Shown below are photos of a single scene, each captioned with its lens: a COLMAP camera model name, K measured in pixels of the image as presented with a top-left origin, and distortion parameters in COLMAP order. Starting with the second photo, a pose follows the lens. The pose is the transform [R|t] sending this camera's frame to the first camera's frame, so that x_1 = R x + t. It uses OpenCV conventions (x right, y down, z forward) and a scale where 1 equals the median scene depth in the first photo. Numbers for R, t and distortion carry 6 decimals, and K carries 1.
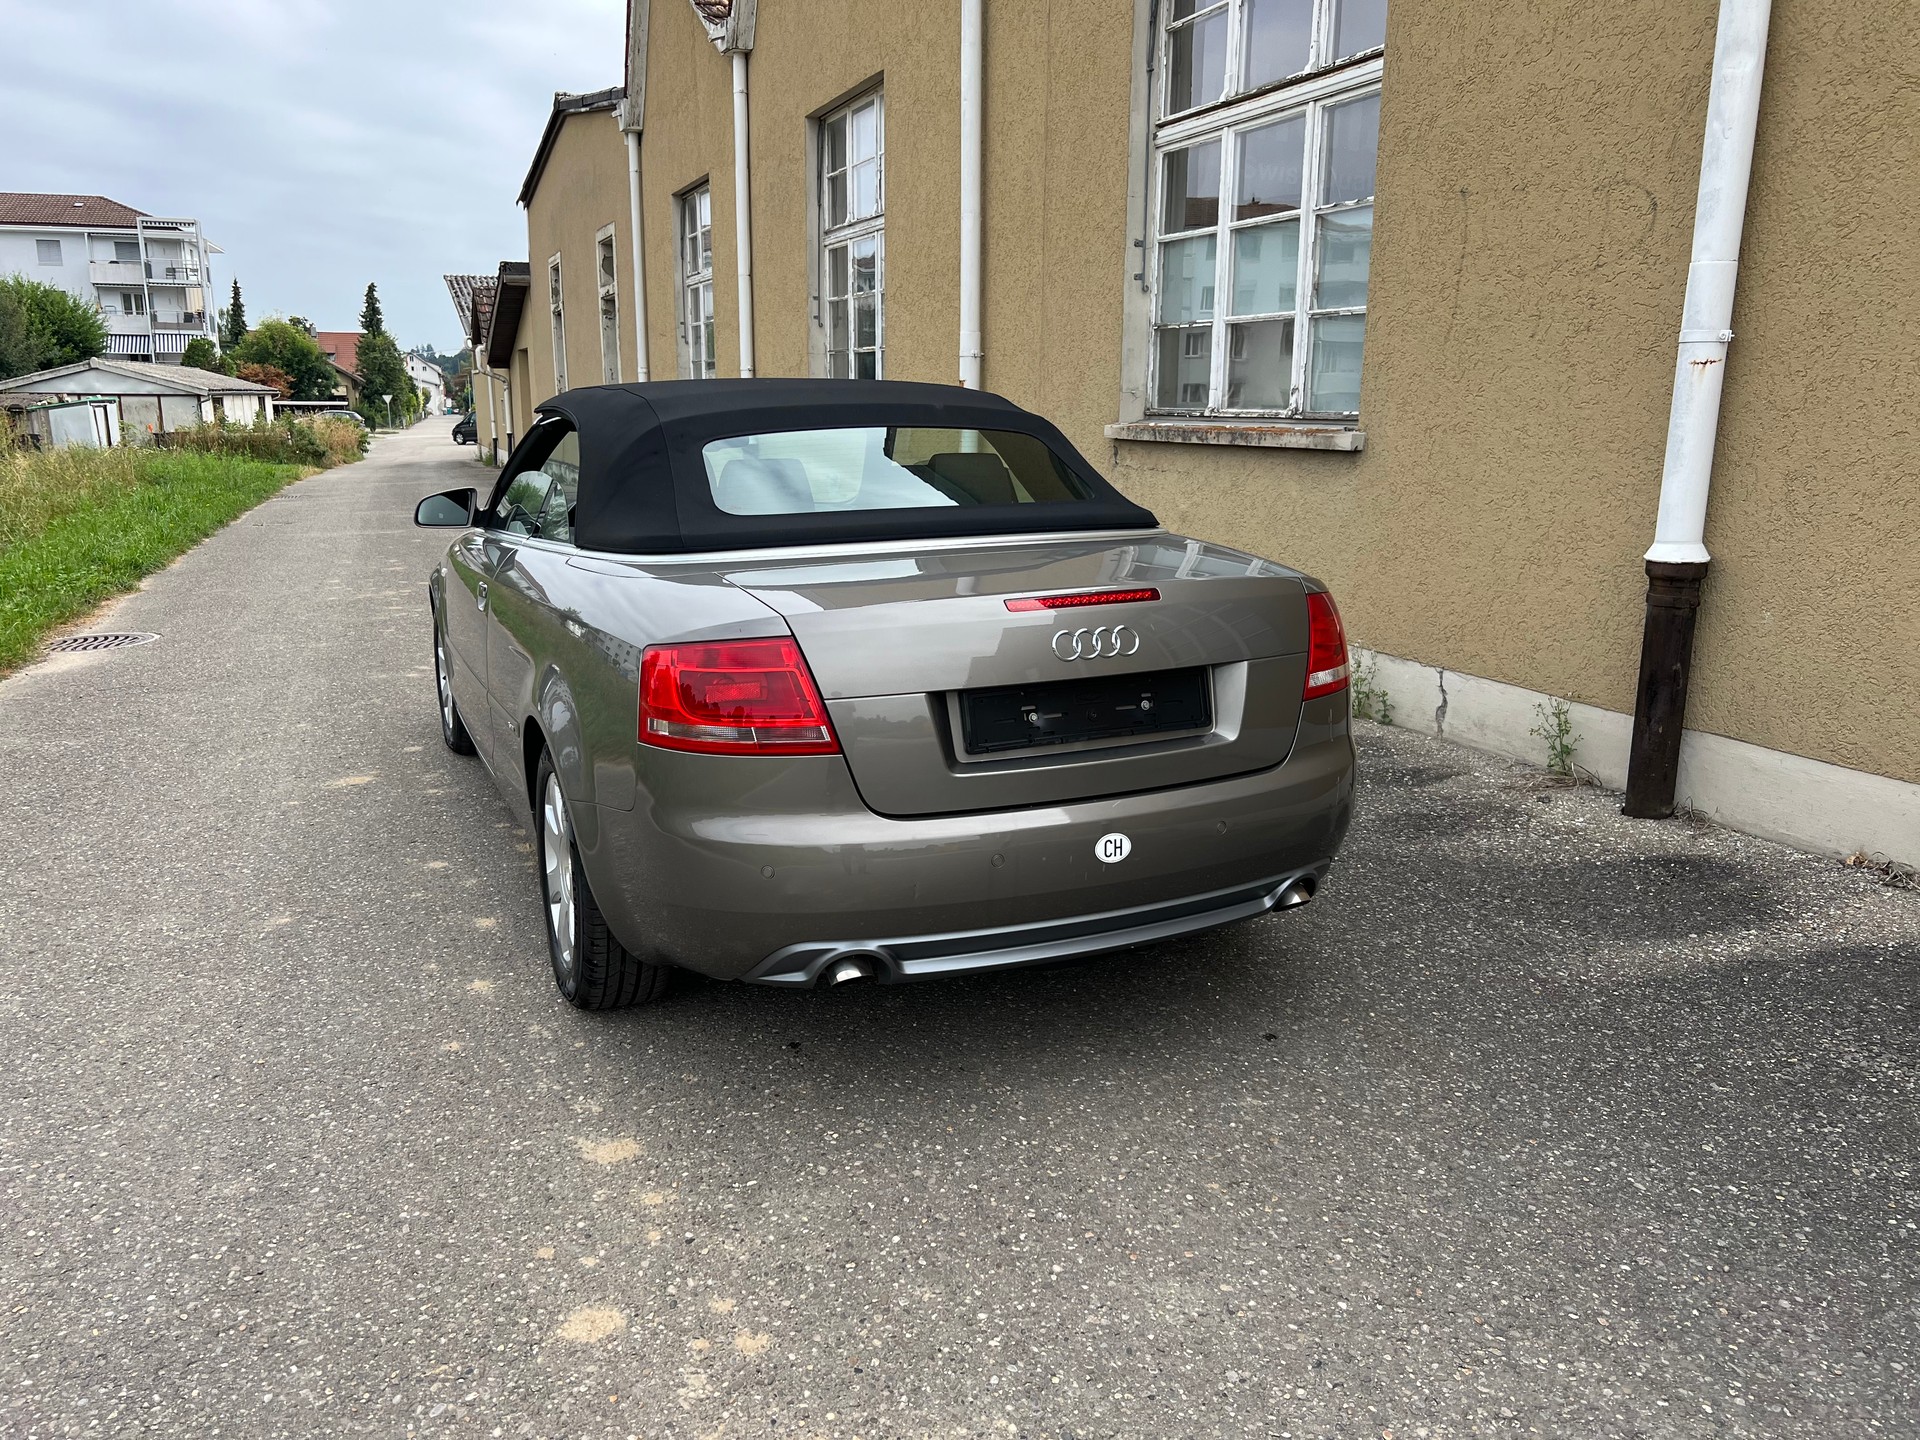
lens RADIAL K [[1490.9, 0, 971.1], [0, 1490.9, 736.9], [0, 0, 1]] dist [0.037859, -0.043800]
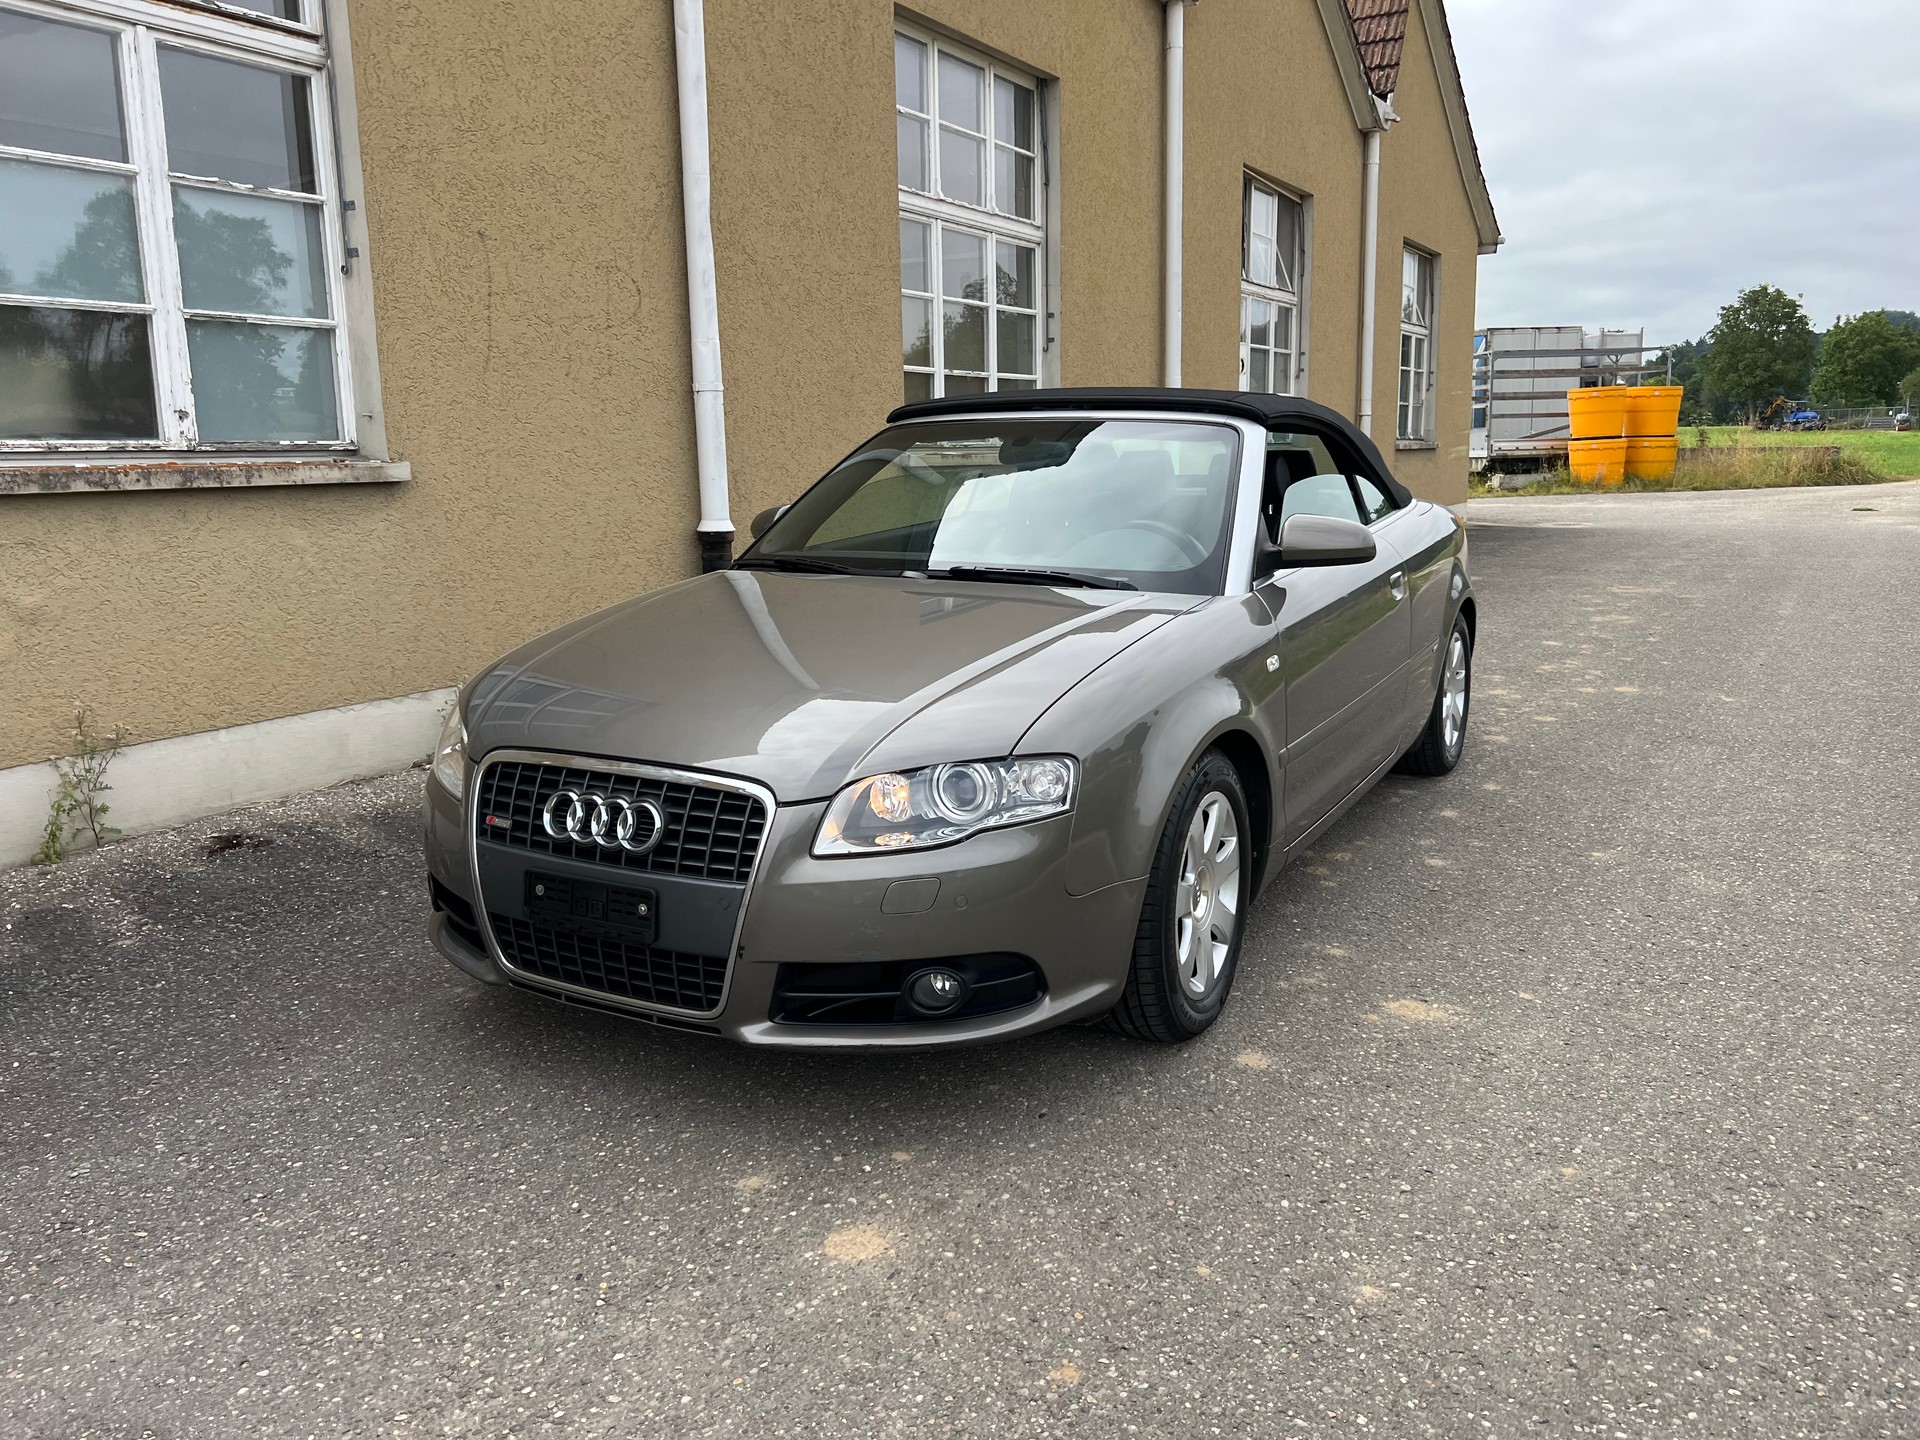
lens RADIAL K [[1490.0, 0, 960.0], [0, 1490.0, 720.0], [0, 0, 1]] dist [0.010382, -0.002779]
pose [[-0.613261, -0.132701, 0.778654, -0.764027], [0.190205, 0.931970, 0.308633, -0.306495], [-0.766638, 0.337377, -0.546300, 1.450623]]
